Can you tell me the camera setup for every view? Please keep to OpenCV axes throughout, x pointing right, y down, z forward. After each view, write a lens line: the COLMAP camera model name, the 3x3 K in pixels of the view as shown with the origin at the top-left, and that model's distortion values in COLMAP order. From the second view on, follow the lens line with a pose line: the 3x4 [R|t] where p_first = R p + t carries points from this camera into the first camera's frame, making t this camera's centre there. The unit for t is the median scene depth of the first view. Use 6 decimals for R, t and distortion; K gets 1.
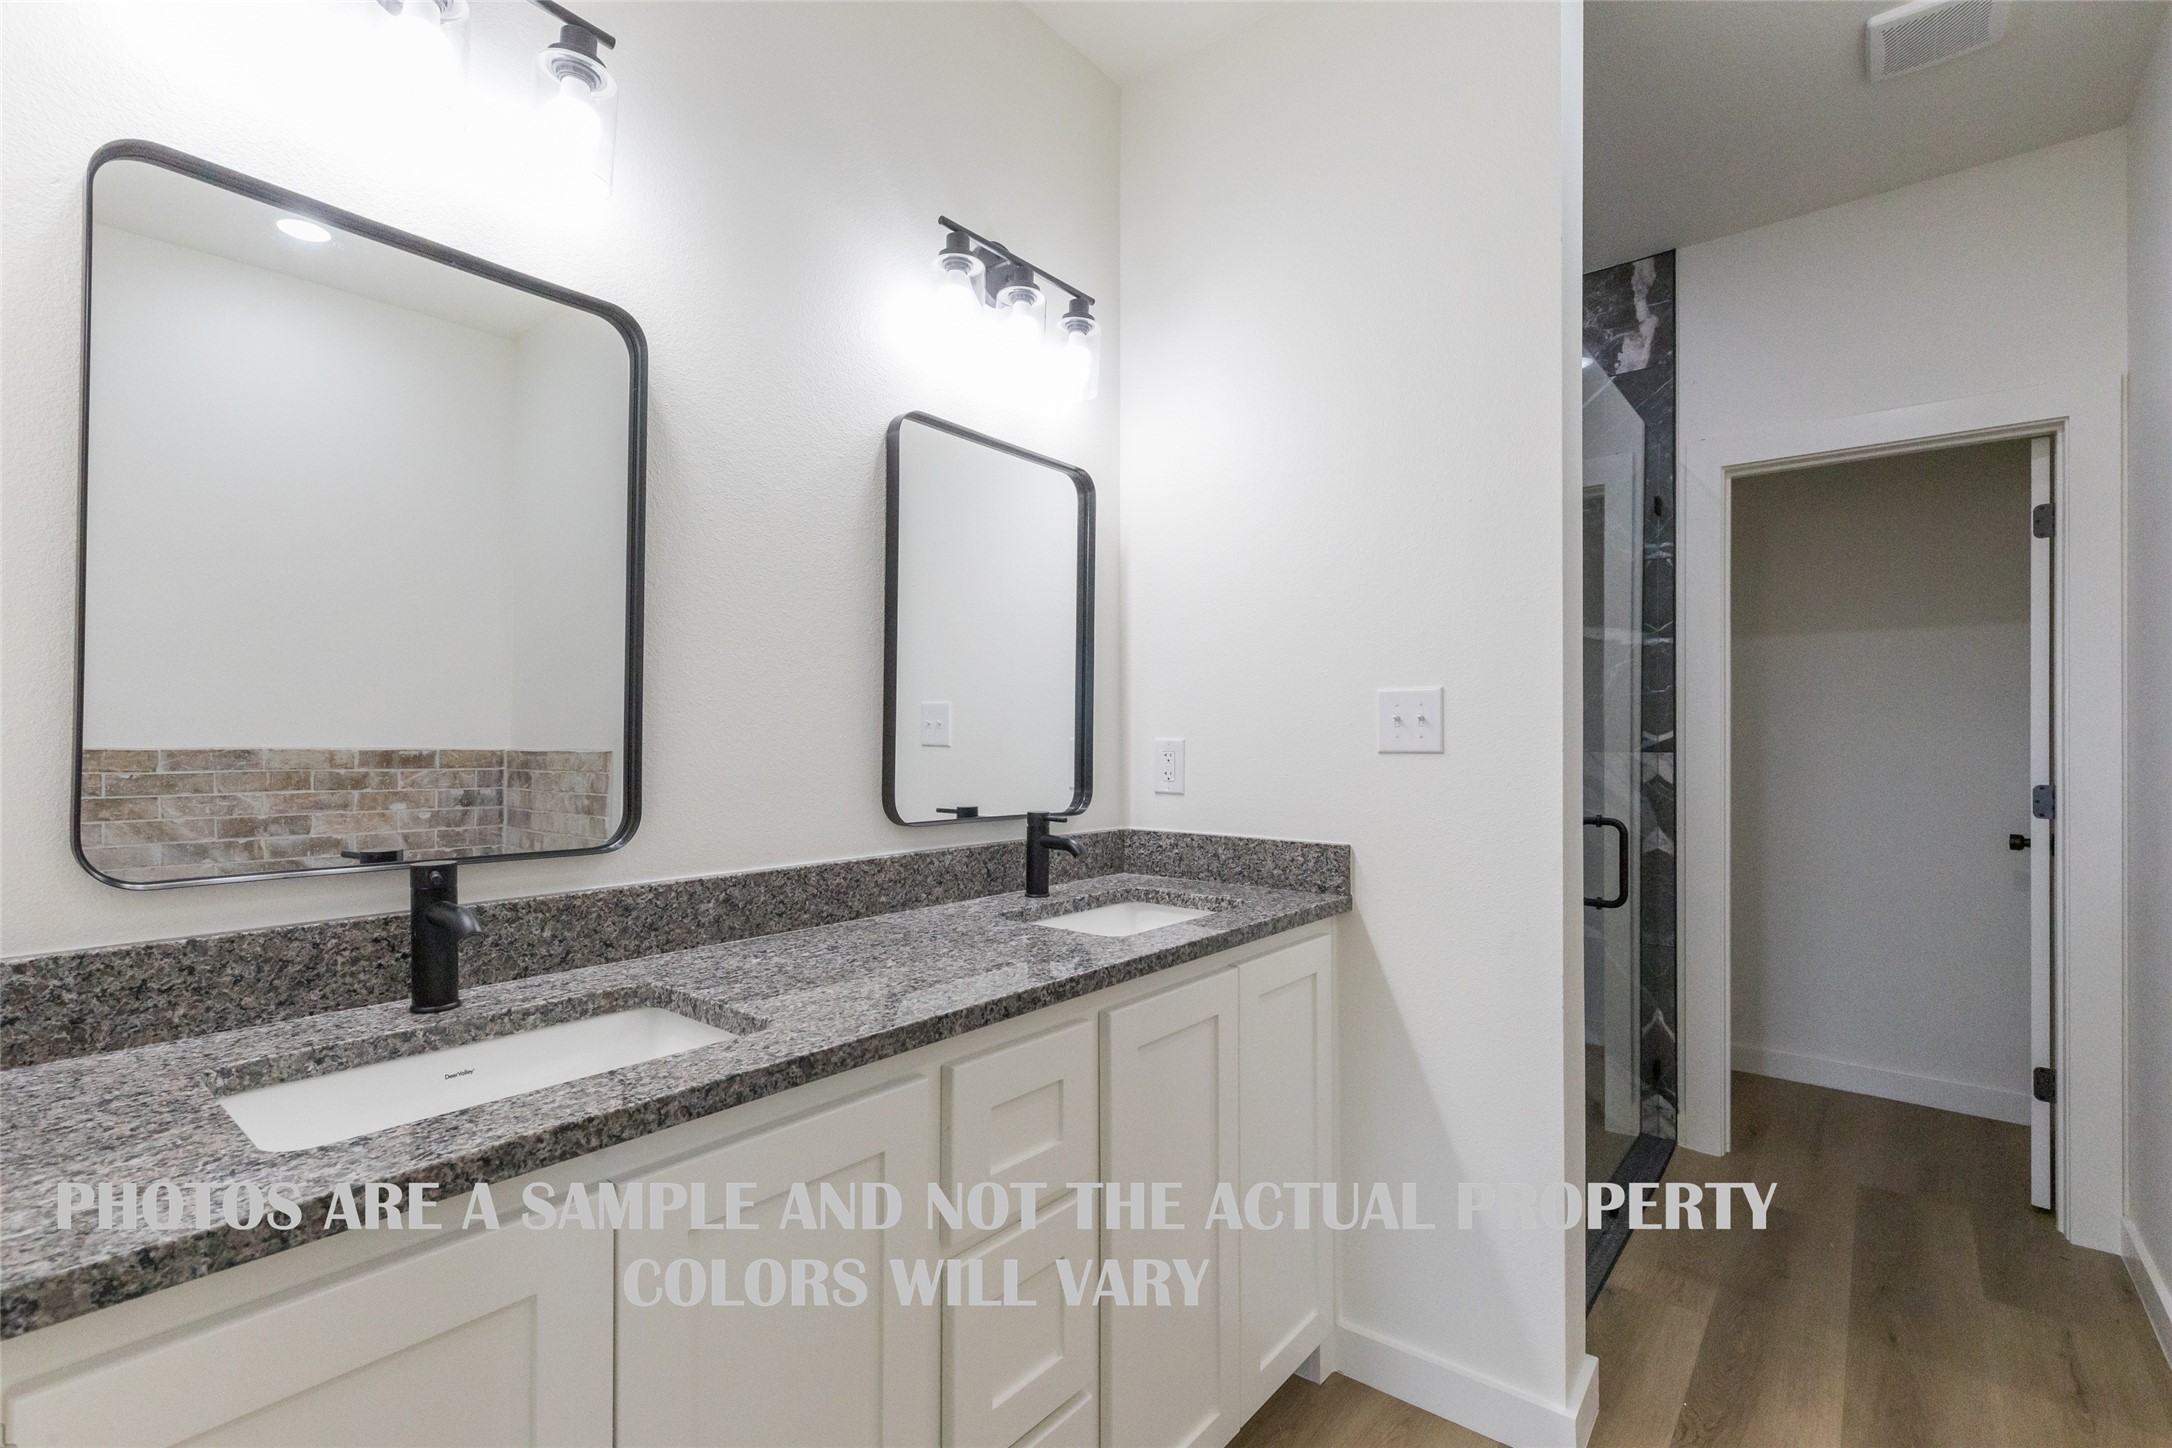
lens RADIAL K [[989.6, 0, 1084.4], [0, 989.6, 729.8], [0, 0, 1]] dist [0.012001, -0.000382]
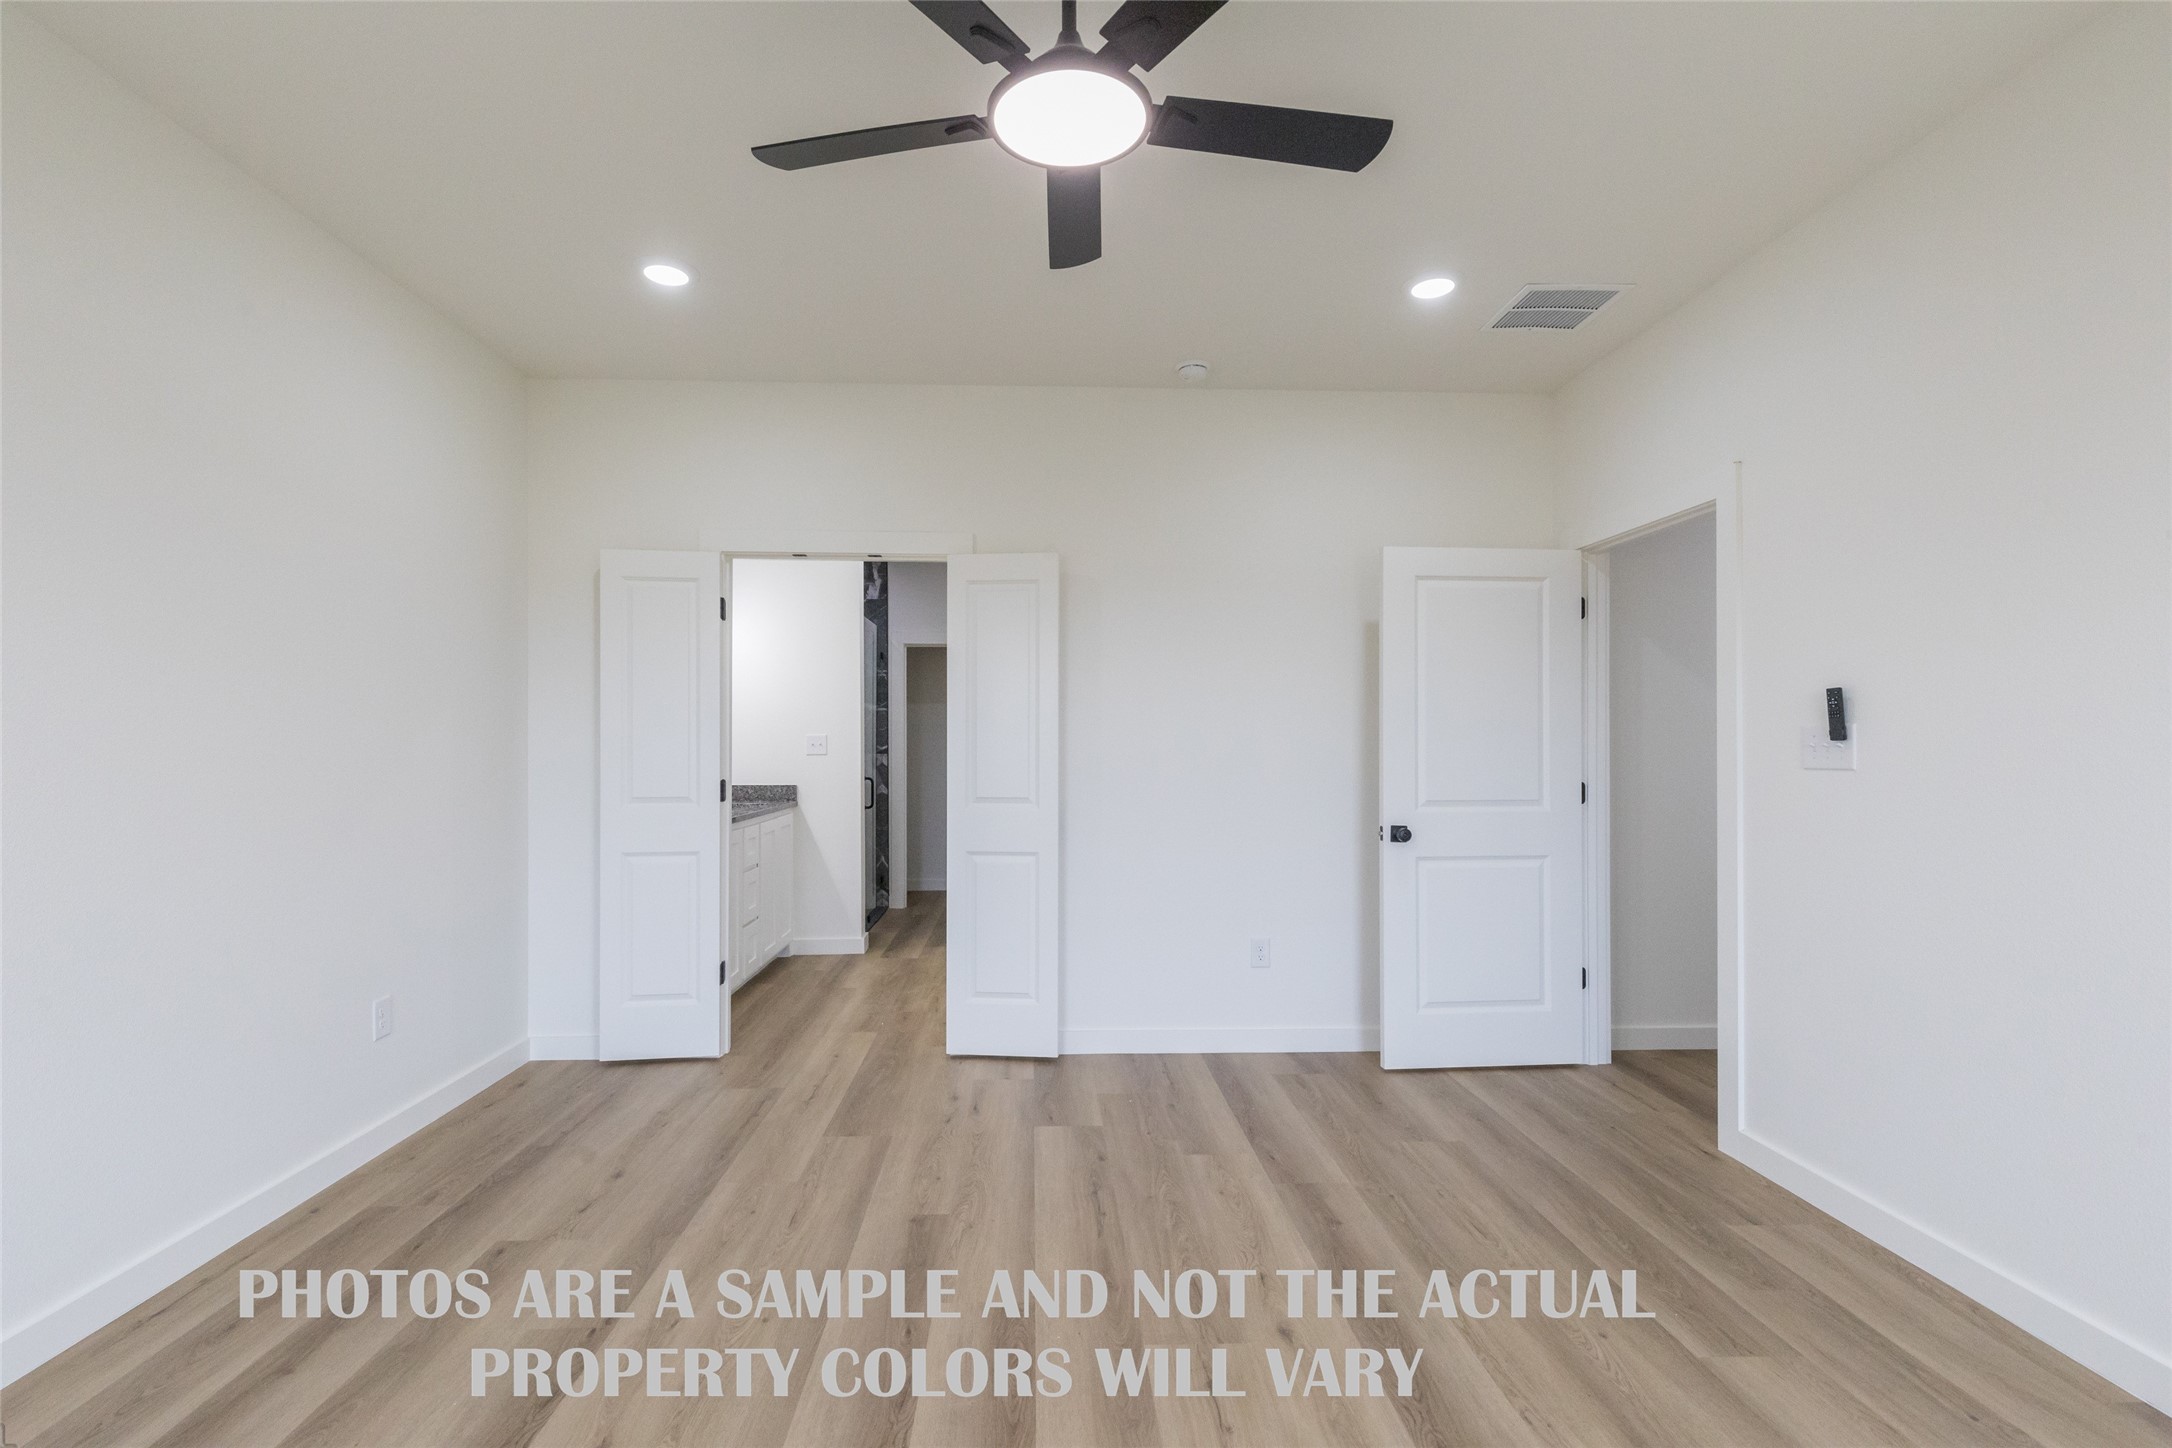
lens RADIAL K [[989.6, 0, 1084.4], [0, 989.6, 729.8], [0, 0, 1]] dist [0.012001, -0.000382]
pose [[0.745455, 0.002351, 0.666551, -0.720828], [0.001835, 0.999983, -0.005579, -0.023054], [-0.666553, 0.005382, 0.745438, -1.225086]]
